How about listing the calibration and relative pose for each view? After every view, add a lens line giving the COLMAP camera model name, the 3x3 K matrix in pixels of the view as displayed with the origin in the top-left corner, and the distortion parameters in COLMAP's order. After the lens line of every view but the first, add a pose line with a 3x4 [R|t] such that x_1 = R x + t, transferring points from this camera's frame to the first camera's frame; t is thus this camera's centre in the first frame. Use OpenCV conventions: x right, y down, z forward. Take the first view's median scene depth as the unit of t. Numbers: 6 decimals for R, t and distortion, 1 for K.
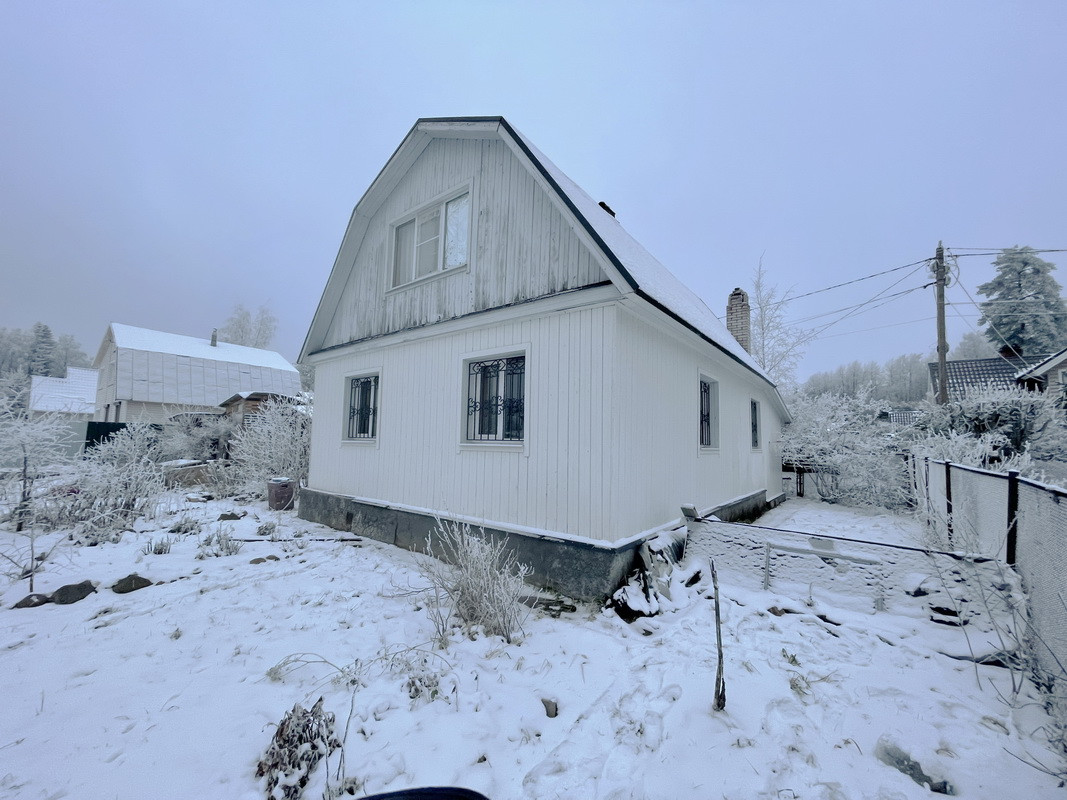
lens RADIAL K [[431.1, 0, 532.5], [0, 431.1, 399.7], [0, 0, 1]] dist [-0.000328, 0.000757]
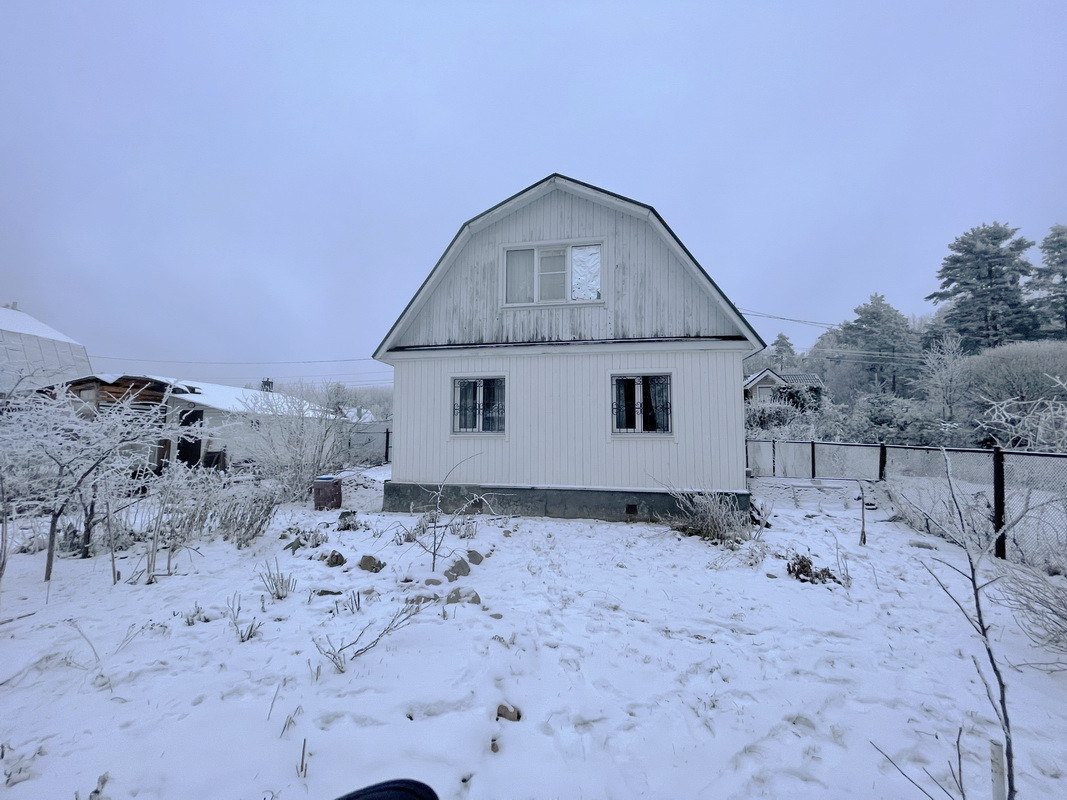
lens RADIAL K [[431.1, 0, 532.3], [0, 431.1, 404.4], [0, 0, 1]] dist [-0.000328, 0.000757]
pose [[0.880607, 0.019063, 0.473463, -1.037588], [-0.033673, 0.999182, 0.022400, -0.019176], [-0.472649, -0.035668, 0.880529, -0.090290]]
